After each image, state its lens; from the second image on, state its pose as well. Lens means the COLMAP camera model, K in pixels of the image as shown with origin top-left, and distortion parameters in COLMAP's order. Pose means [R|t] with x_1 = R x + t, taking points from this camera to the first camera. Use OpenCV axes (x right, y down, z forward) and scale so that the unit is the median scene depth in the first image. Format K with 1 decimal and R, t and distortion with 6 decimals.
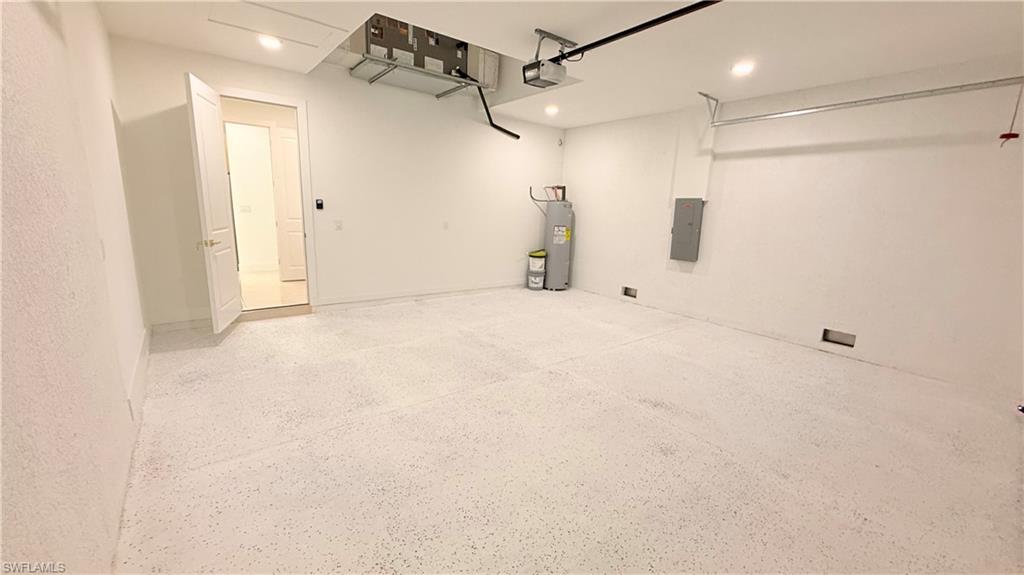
lens RADIAL K [[411.4, 0, 511.0], [0, 411.4, 289.0], [0, 0, 1]] dist [0.001174, 0.000292]
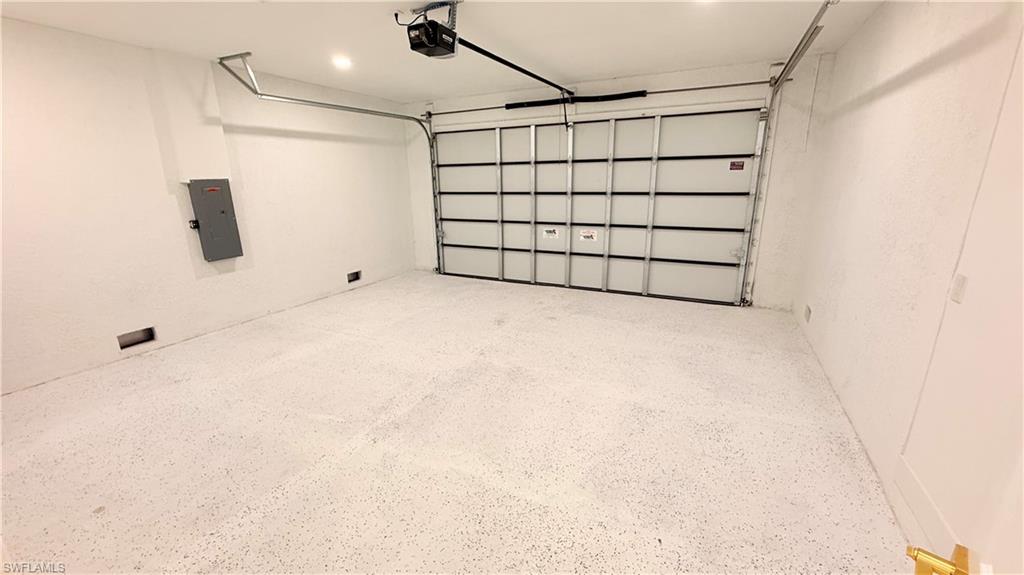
lens RADIAL K [[411.4, 0, 511.0], [0, 411.4, 289.0], [0, 0, 1]] dist [0.001174, 0.000292]
pose [[-0.428026, -0.269343, 0.862698, -0.674155], [0.178676, 0.910499, 0.372916, -0.277568], [-0.885928, 0.313761, -0.341592, 1.041727]]
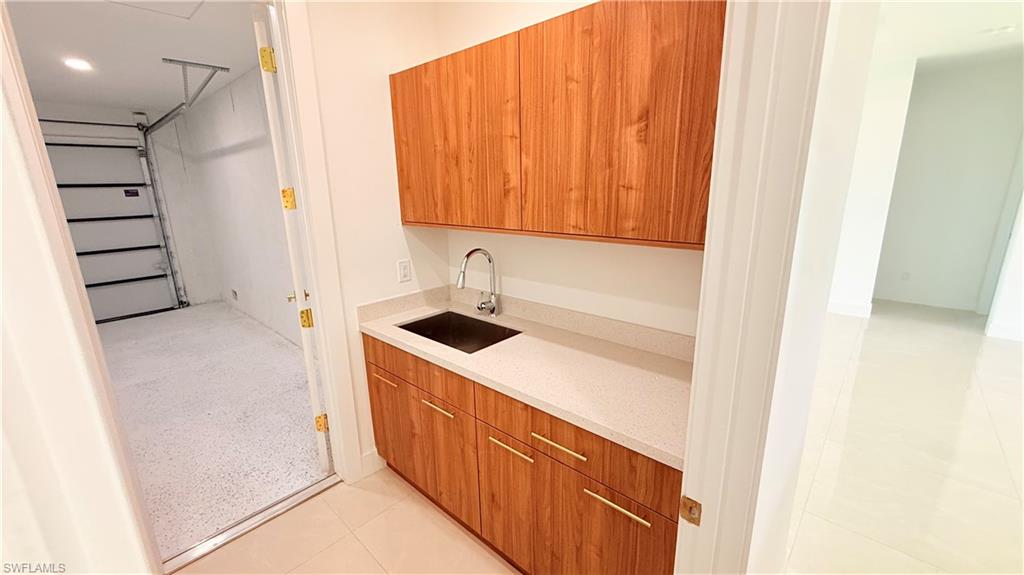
lens RADIAL K [[405.7, 0, 509.0], [0, 405.7, 289.4], [0, 0, 1]] dist [-0.001070, -0.000183]
pose [[-0.988434, 0.021390, -0.150137, -0.866222], [-0.044846, 0.904502, 0.424106, -0.378905], [0.144871, 0.425933, -0.893081, 1.465201]]
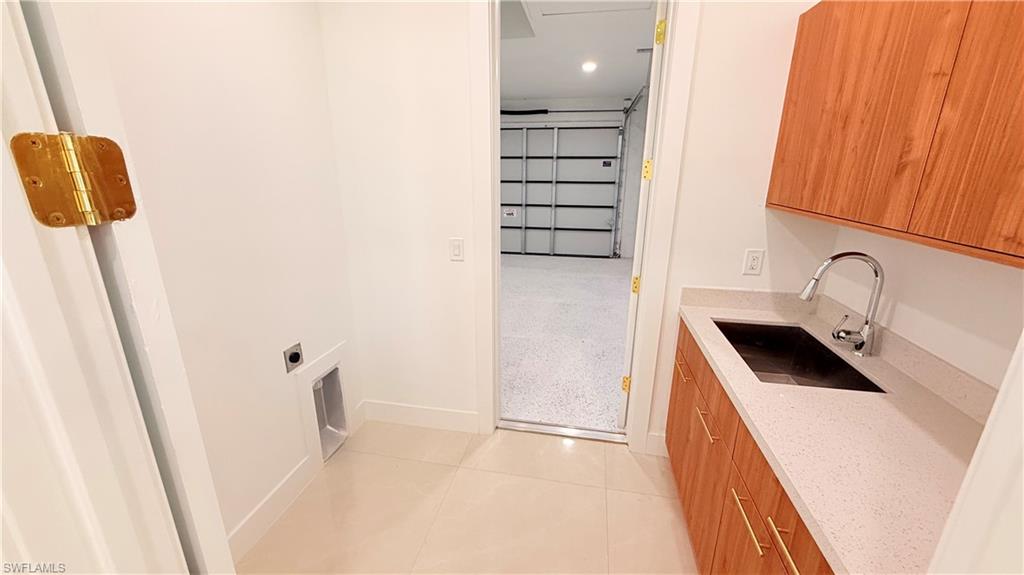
lens RADIAL K [[405.7, 0, 509.0], [0, 405.7, 289.4], [0, 0, 1]] dist [-0.001070, -0.000183]
pose [[-0.645990, -0.257779, 0.718503, -0.956349], [0.125456, 0.892604, 0.433036, -0.369109], [-0.752966, 0.369877, -0.544273, 1.417847]]
